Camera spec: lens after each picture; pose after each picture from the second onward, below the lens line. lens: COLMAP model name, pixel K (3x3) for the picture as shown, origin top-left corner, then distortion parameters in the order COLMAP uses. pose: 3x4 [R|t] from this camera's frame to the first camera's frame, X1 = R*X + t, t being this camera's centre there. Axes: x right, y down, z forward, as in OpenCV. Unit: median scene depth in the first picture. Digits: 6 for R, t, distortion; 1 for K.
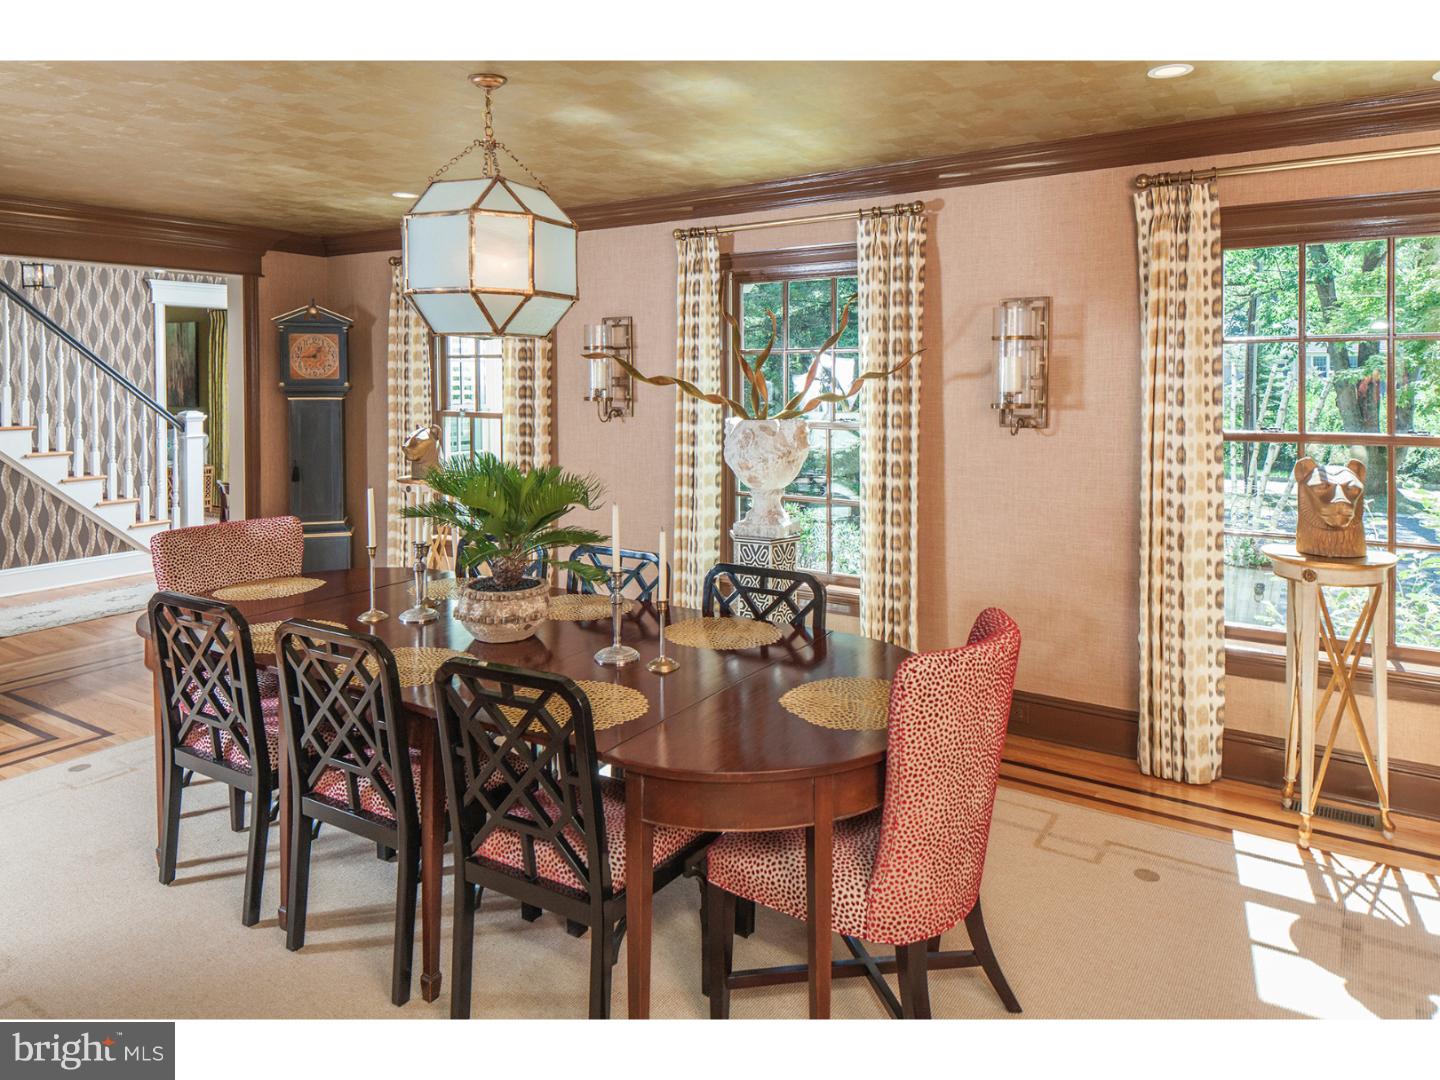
lens RADIAL K [[963.4, 0, 689.3], [0, 963.4, 539.6], [0, 0, 1]] dist [0.072425, 0.000004]
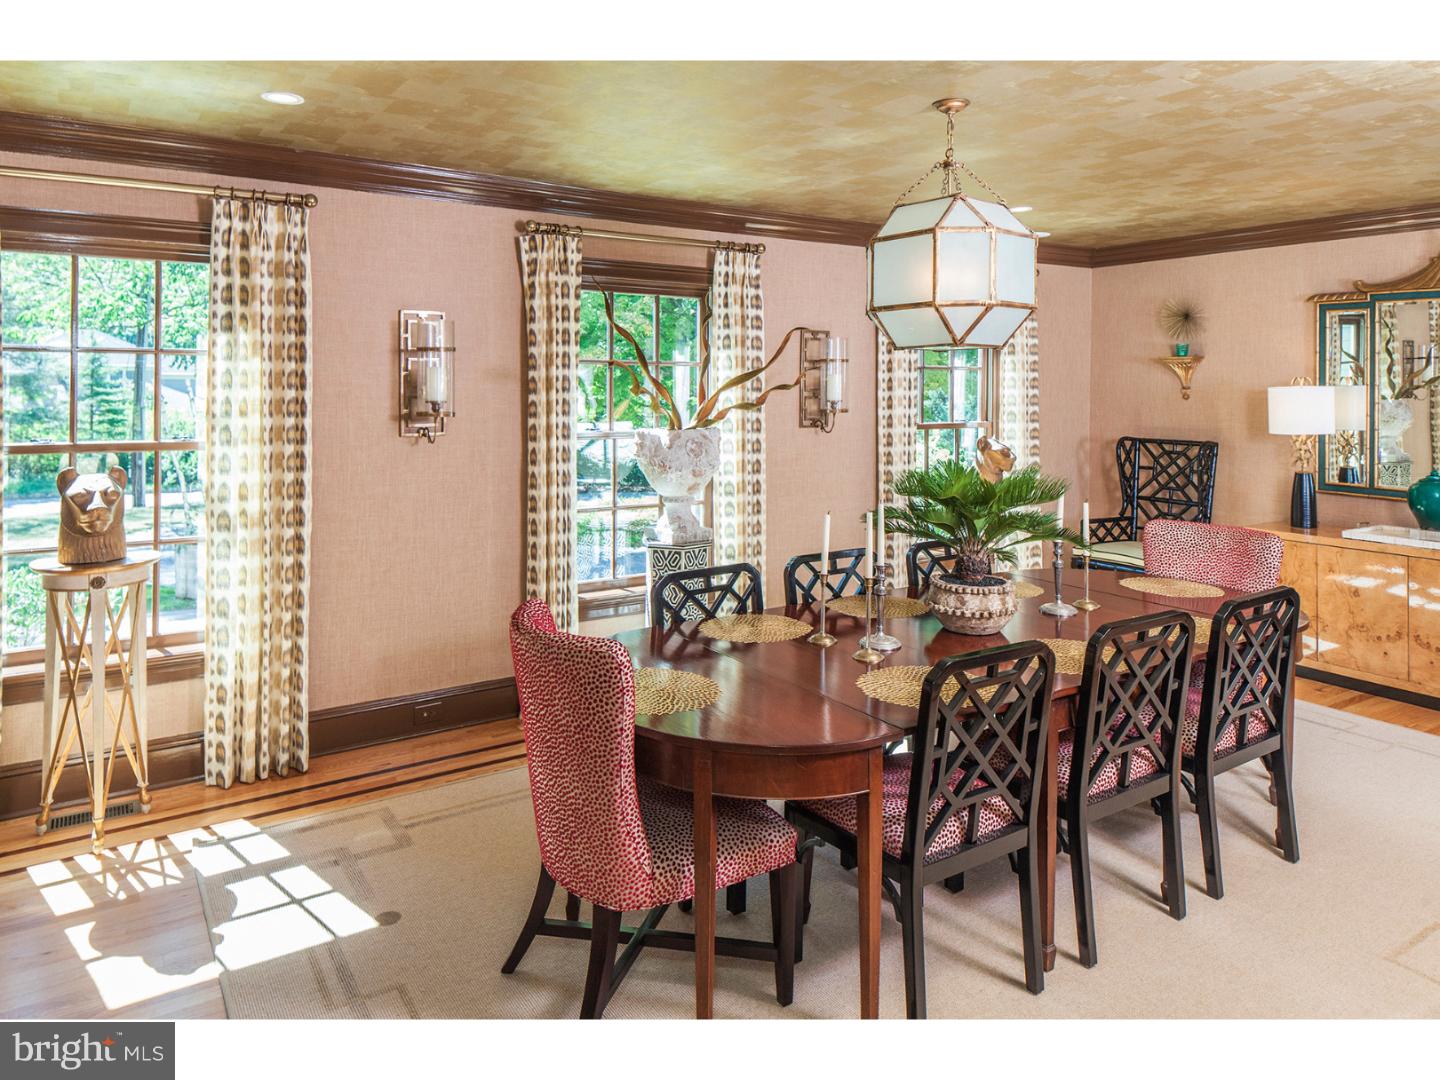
lens RADIAL K [[963.4, 0, 689.3], [0, 963.4, 539.6], [0, 0, 1]] dist [0.072425, 0.000004]
pose [[0.390687, -0.143433, 0.909280, -0.611946], [0.152149, 0.984262, 0.089887, -0.068328], [-0.907862, 0.103229, 0.406362, 0.400027]]
